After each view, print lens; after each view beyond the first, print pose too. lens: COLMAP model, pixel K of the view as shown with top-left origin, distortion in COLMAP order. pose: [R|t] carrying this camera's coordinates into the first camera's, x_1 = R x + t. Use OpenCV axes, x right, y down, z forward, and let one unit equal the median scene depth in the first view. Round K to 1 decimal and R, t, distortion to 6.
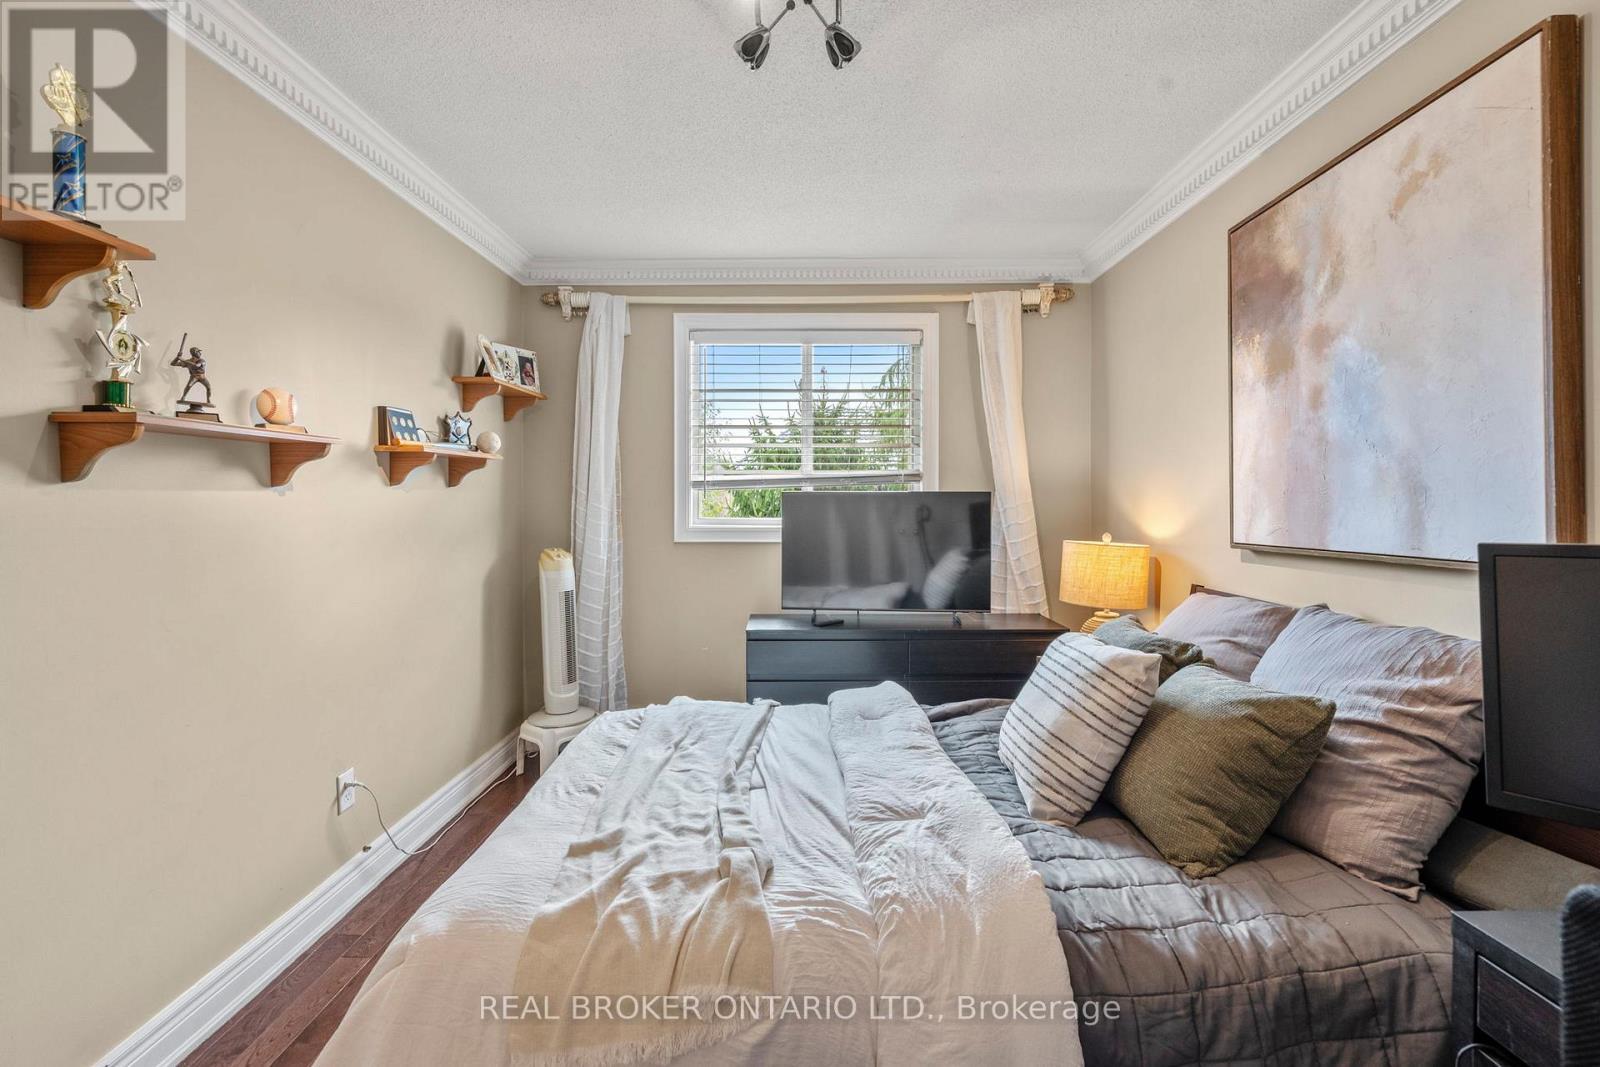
lens RADIAL K [[737.9, 0, 792.2], [0, 737.9, 507.3], [0, 0, 1]] dist [-0.004548, 0.001547]
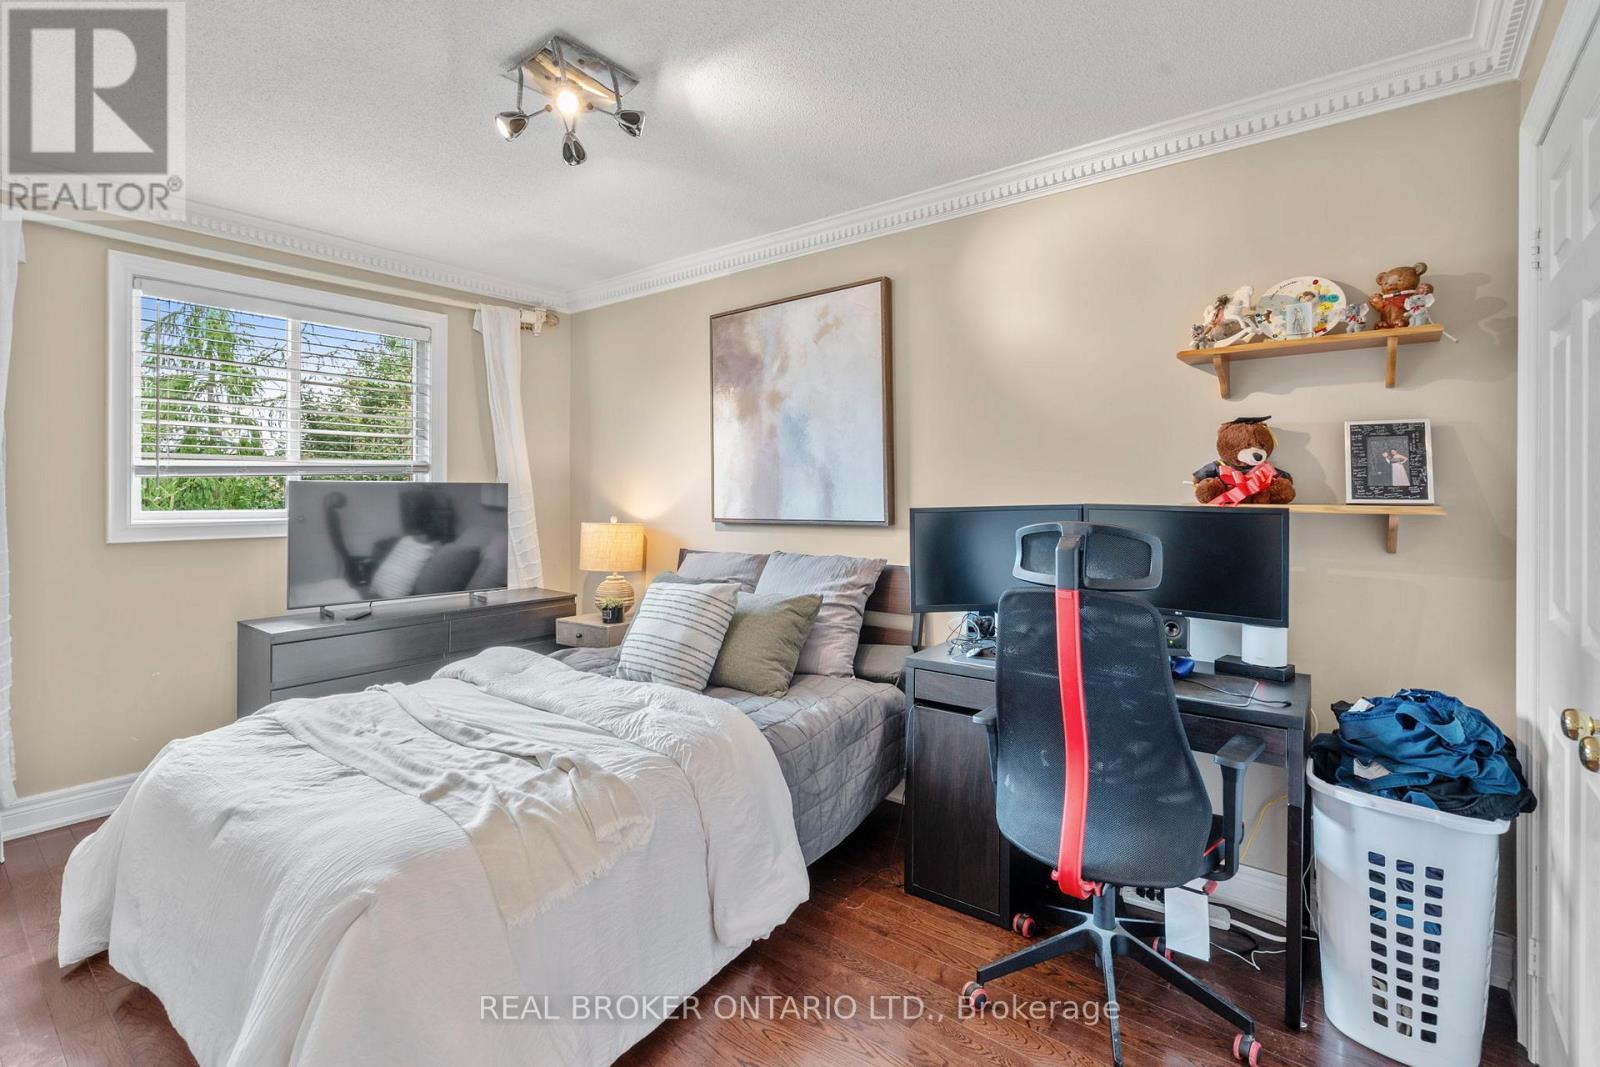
lens RADIAL K [[737.9, 0, 823.8], [0, 737.9, 489.8], [0, 0, 1]] dist [-0.004548, 0.001547]
pose [[0.592530, 0.002801, 0.805543, -0.641075], [0.005518, 0.999956, -0.007536, 0.001063], [-0.805529, 0.008910, 0.592489, -0.129636]]
